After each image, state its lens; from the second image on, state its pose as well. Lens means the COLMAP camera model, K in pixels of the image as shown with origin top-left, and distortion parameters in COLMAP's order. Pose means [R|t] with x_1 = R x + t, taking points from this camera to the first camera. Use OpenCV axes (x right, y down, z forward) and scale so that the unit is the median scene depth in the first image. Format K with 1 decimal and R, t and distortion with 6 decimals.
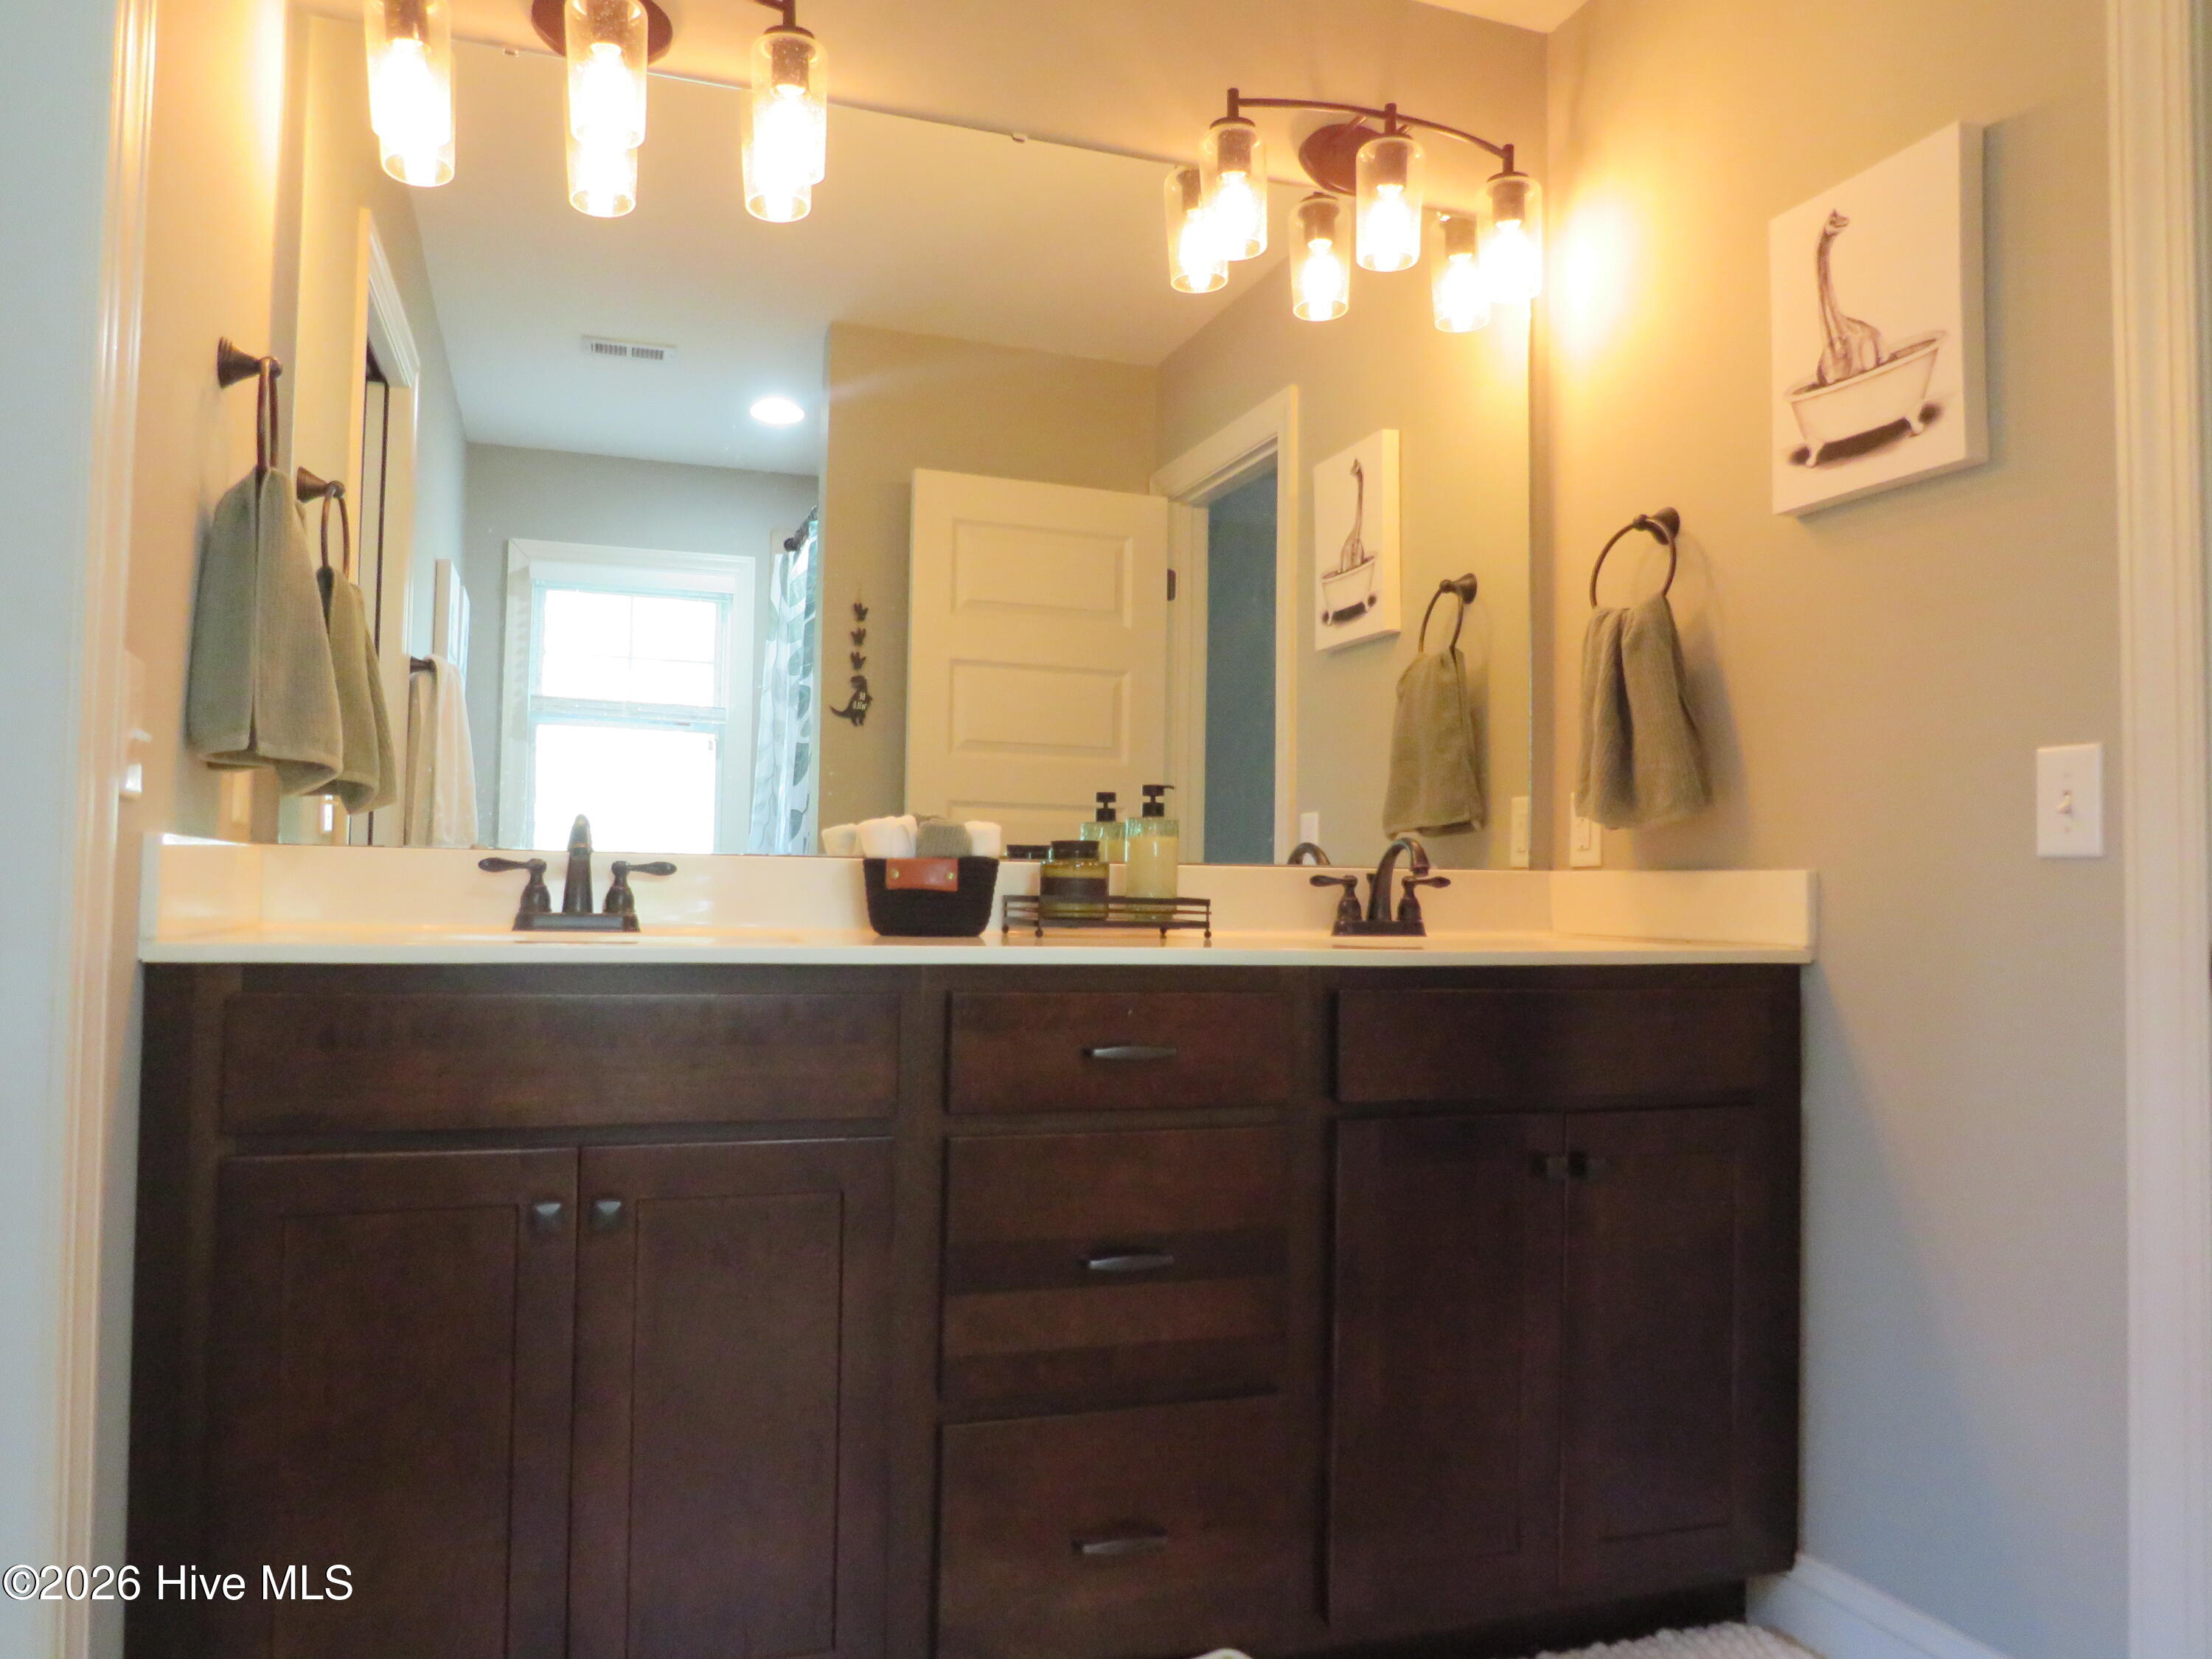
lens RADIAL K [[1579.2, 0, 1099.6], [0, 1579.2, 830.4], [0, 0, 1]] dist [0.004171, 0.017809]
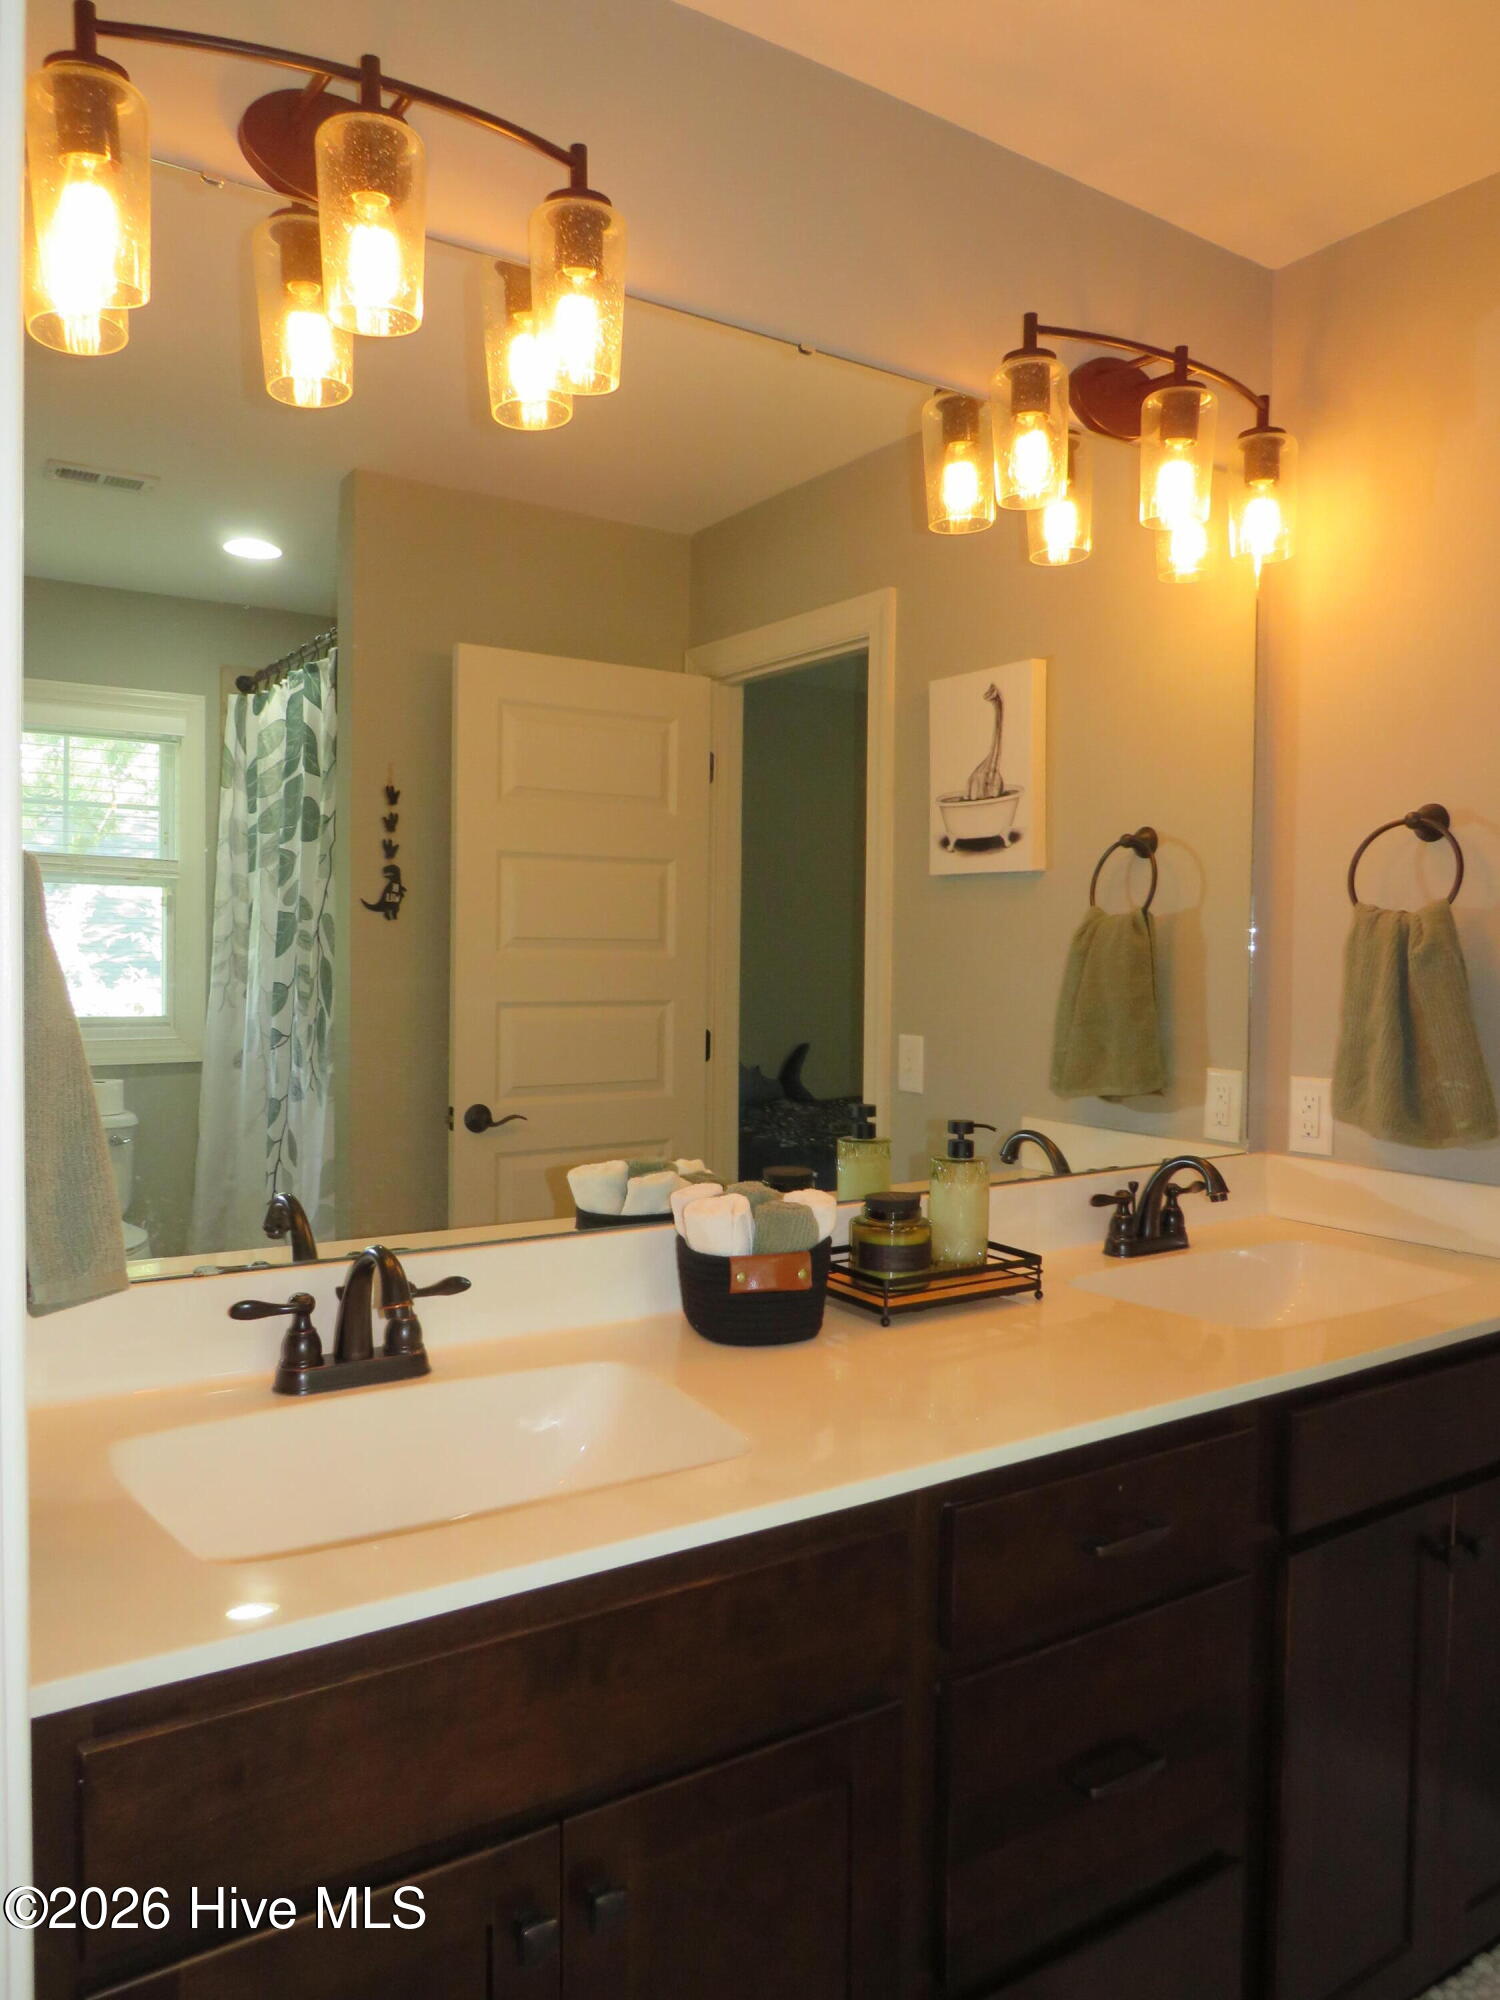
lens RADIAL K [[1427.9, 0, 747.9], [0, 1427.9, 992.9], [0, 0, 1]] dist [0.004171, 0.017809]
pose [[0.970871, -0.013267, 0.239237, -0.193027], [-0.005402, 0.997000, 0.077212, -0.114007], [-0.239544, -0.076255, 0.967886, 0.178860]]
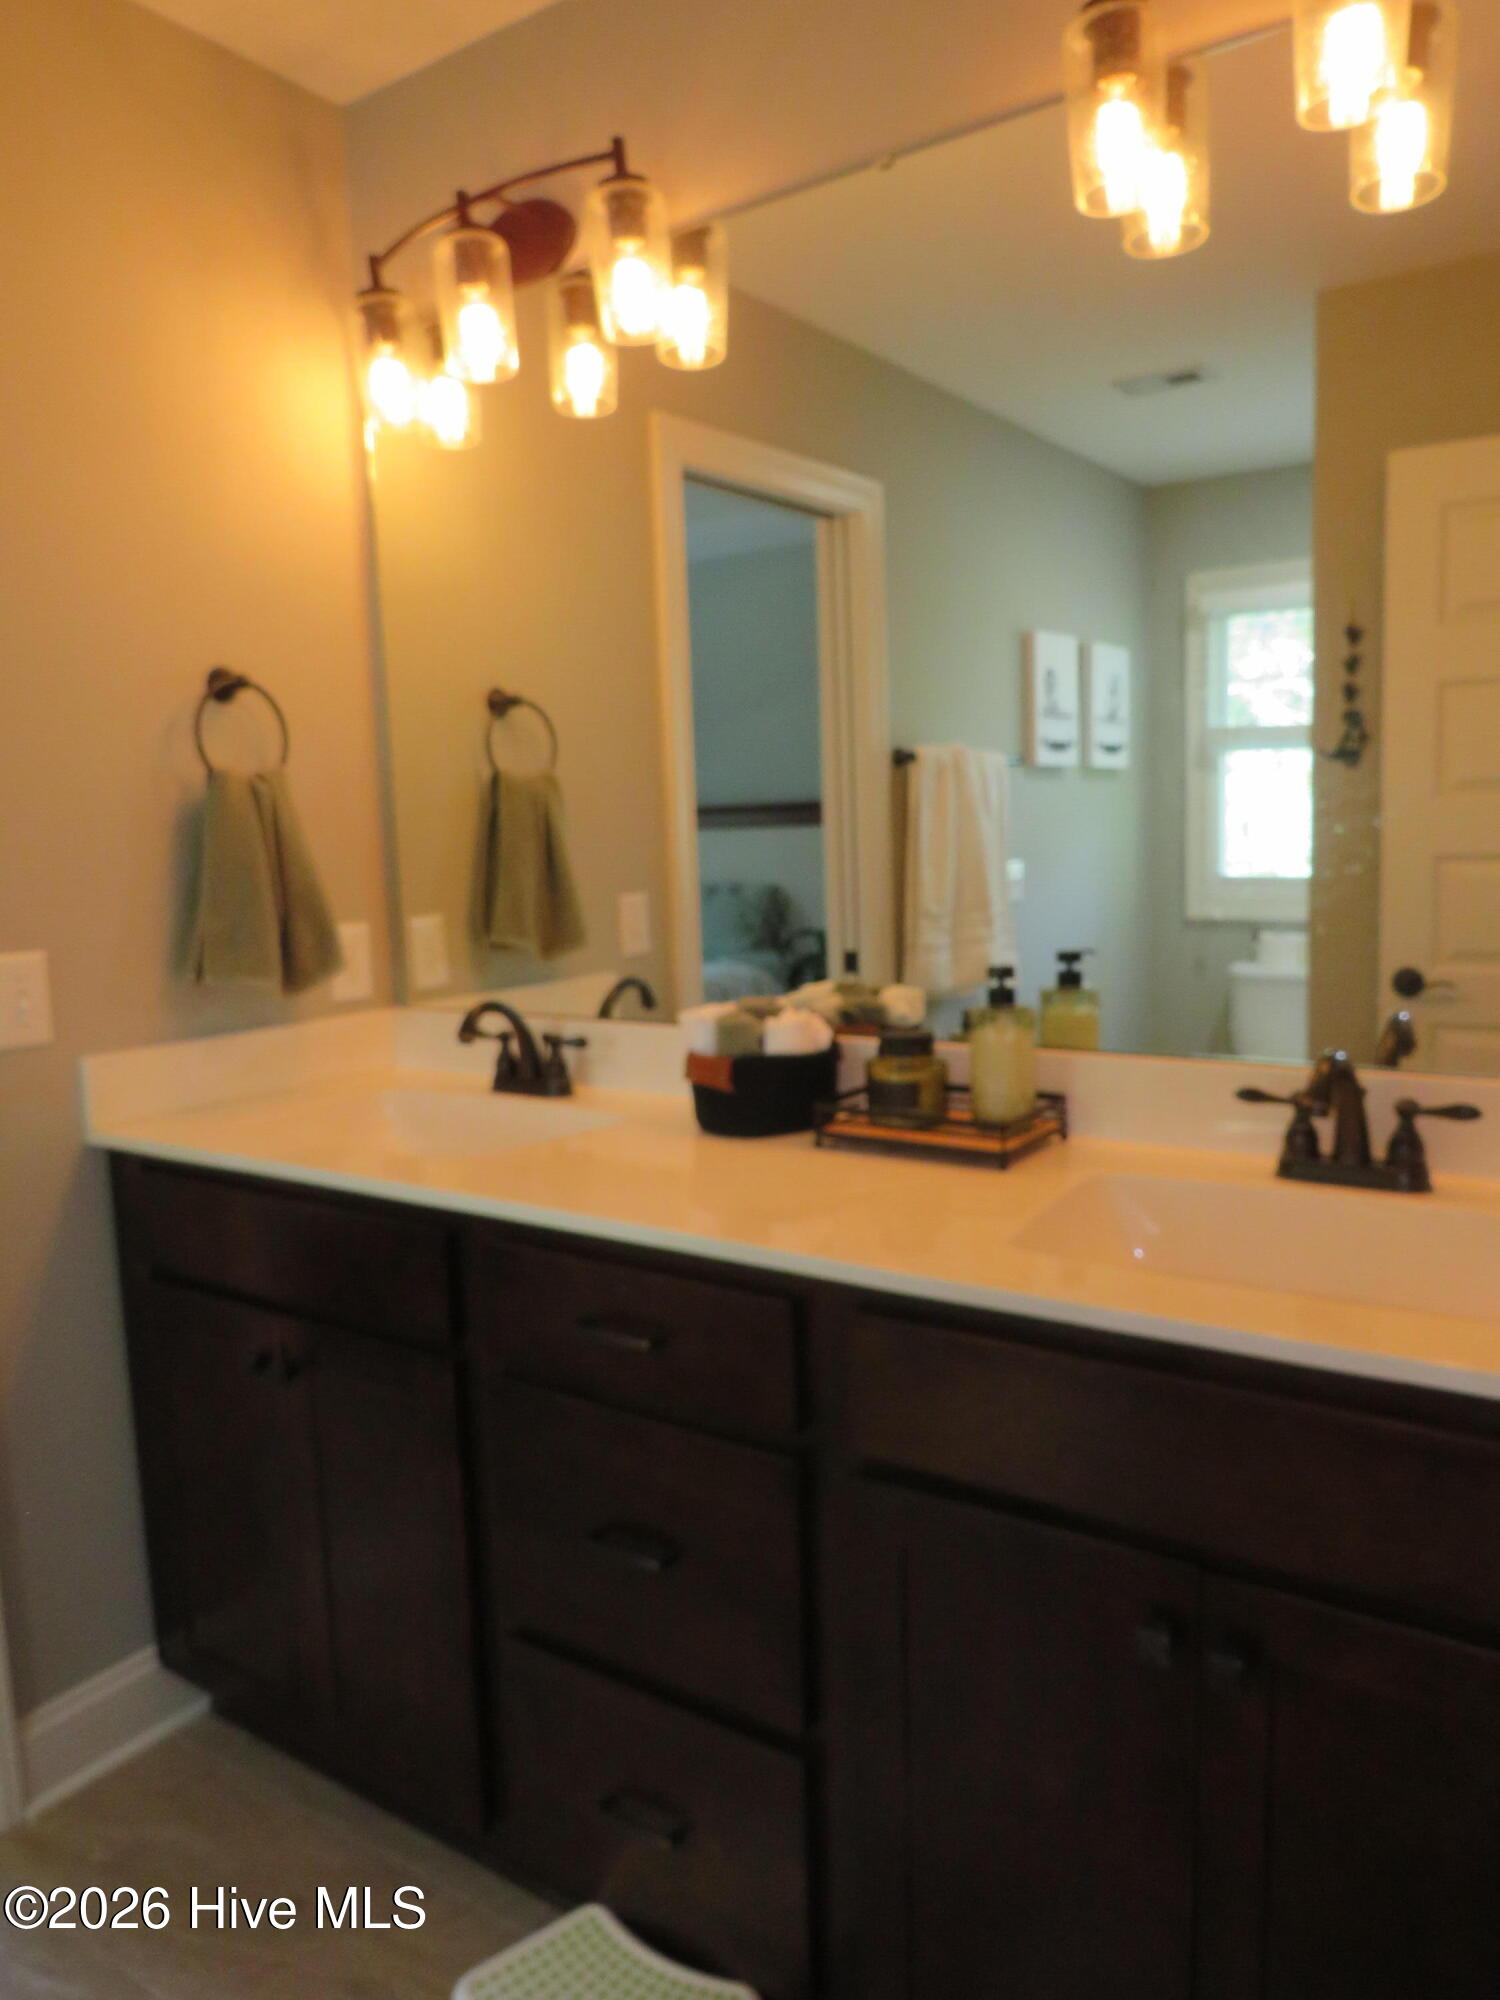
lens RADIAL K [[1427.9, 0, 743.9], [0, 1427.9, 992.4], [0, 0, 1]] dist [0.004171, 0.017809]
pose [[0.575482, 0.063653, -0.815333, 0.391237], [0.064263, 0.990364, 0.122676, -0.079305], [0.815285, -0.122993, 0.565847, 0.336426]]
